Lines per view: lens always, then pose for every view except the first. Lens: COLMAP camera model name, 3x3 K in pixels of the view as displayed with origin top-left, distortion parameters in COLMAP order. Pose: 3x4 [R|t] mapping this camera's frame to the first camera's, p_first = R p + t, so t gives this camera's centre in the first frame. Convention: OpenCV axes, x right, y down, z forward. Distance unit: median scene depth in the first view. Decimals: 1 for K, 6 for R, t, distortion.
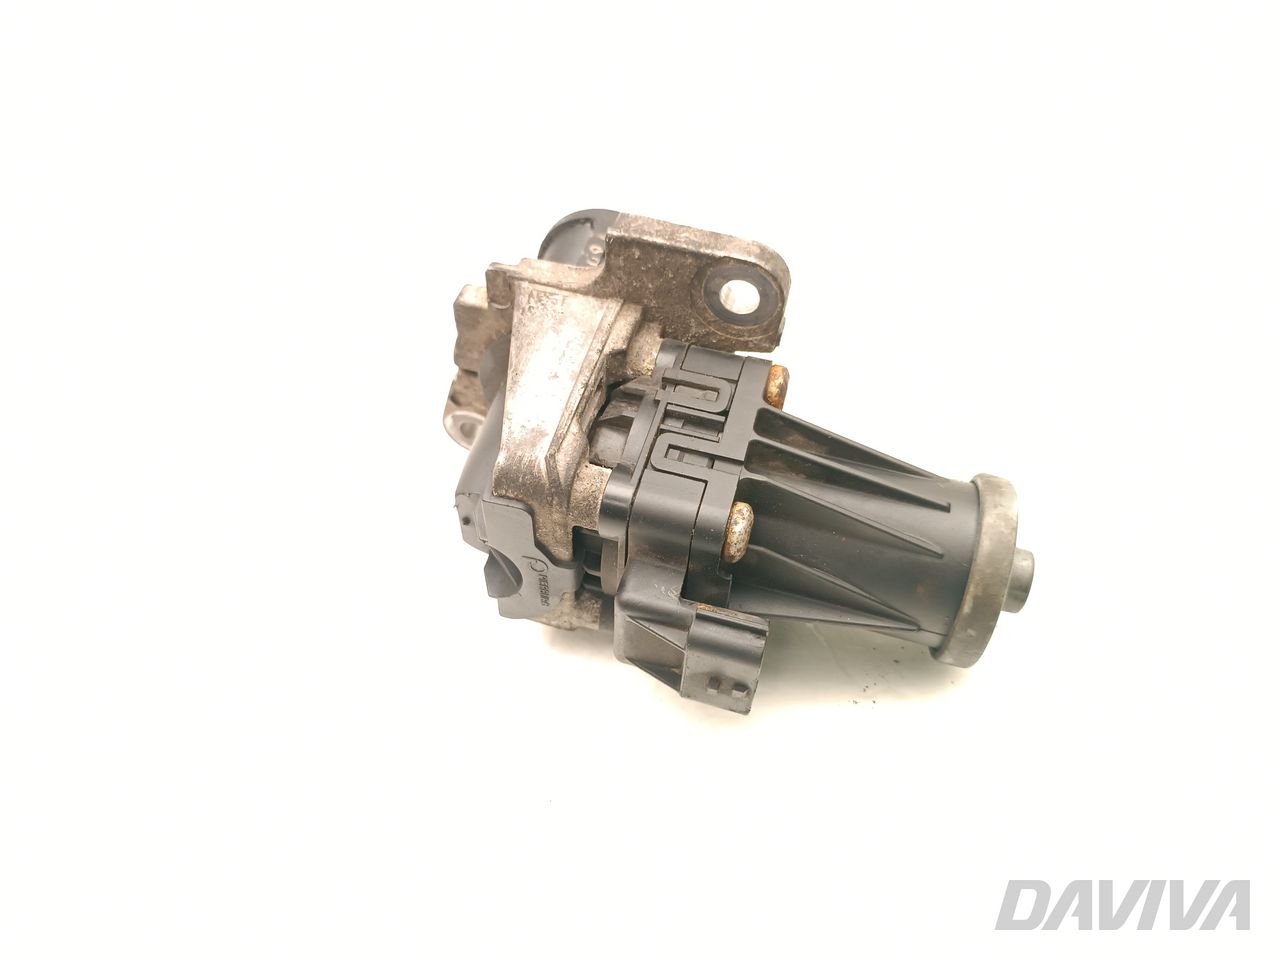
lens RADIAL K [[930.4, 0, 640.0], [0, 930.4, 480.0], [0, 0, 1]] dist [-0.000074, -0.000077]
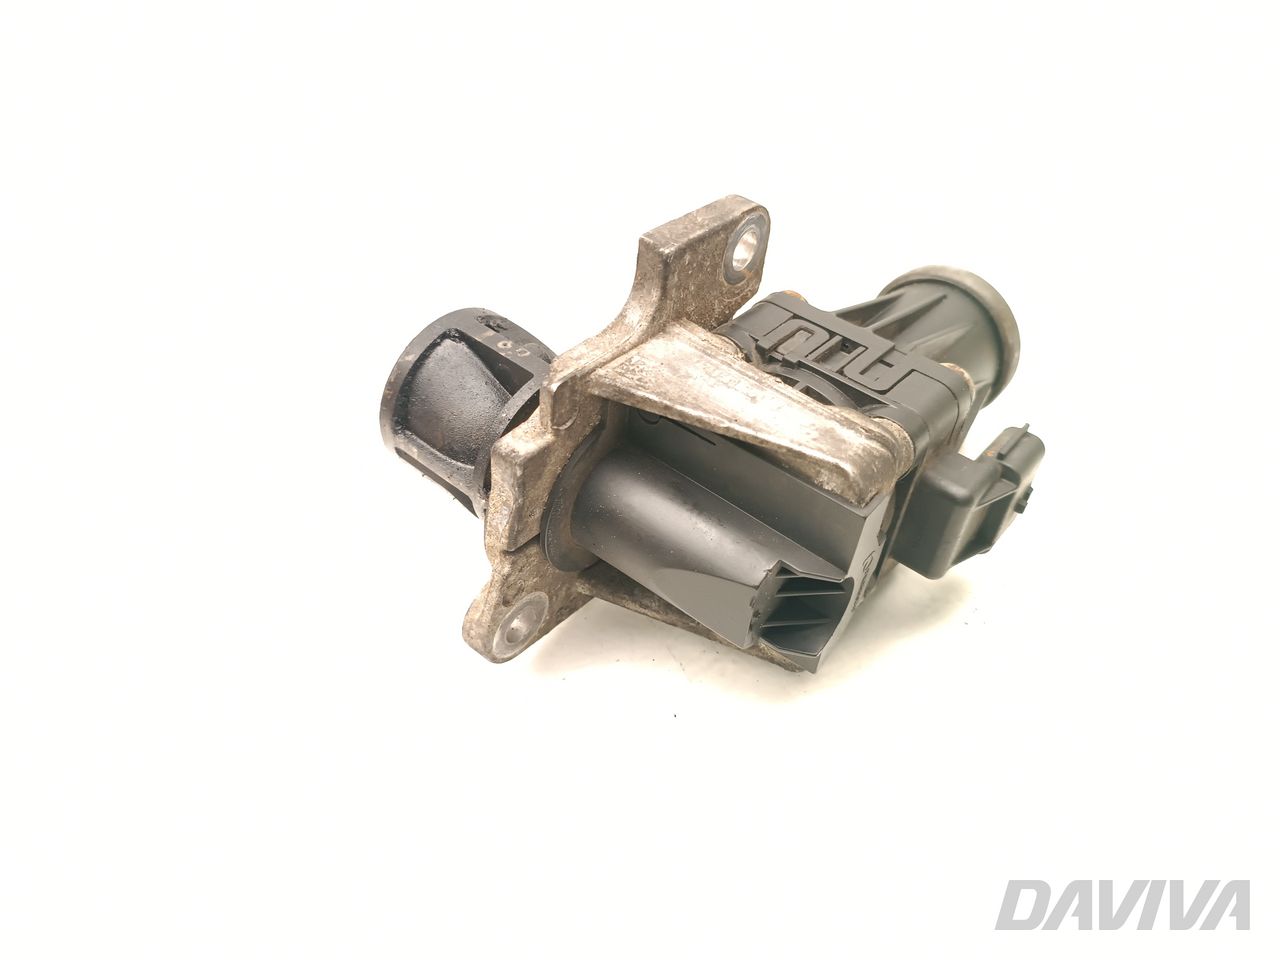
lens RADIAL K [[930.4, 0, 640.0], [0, 930.4, 480.0], [0, 0, 1]] dist [-0.000074, -0.000077]
pose [[0.438202, -0.614196, 0.656310, -0.771896], [0.672784, 0.708315, 0.213663, -0.318077], [-0.596105, 0.347927, 0.723606, 0.433879]]
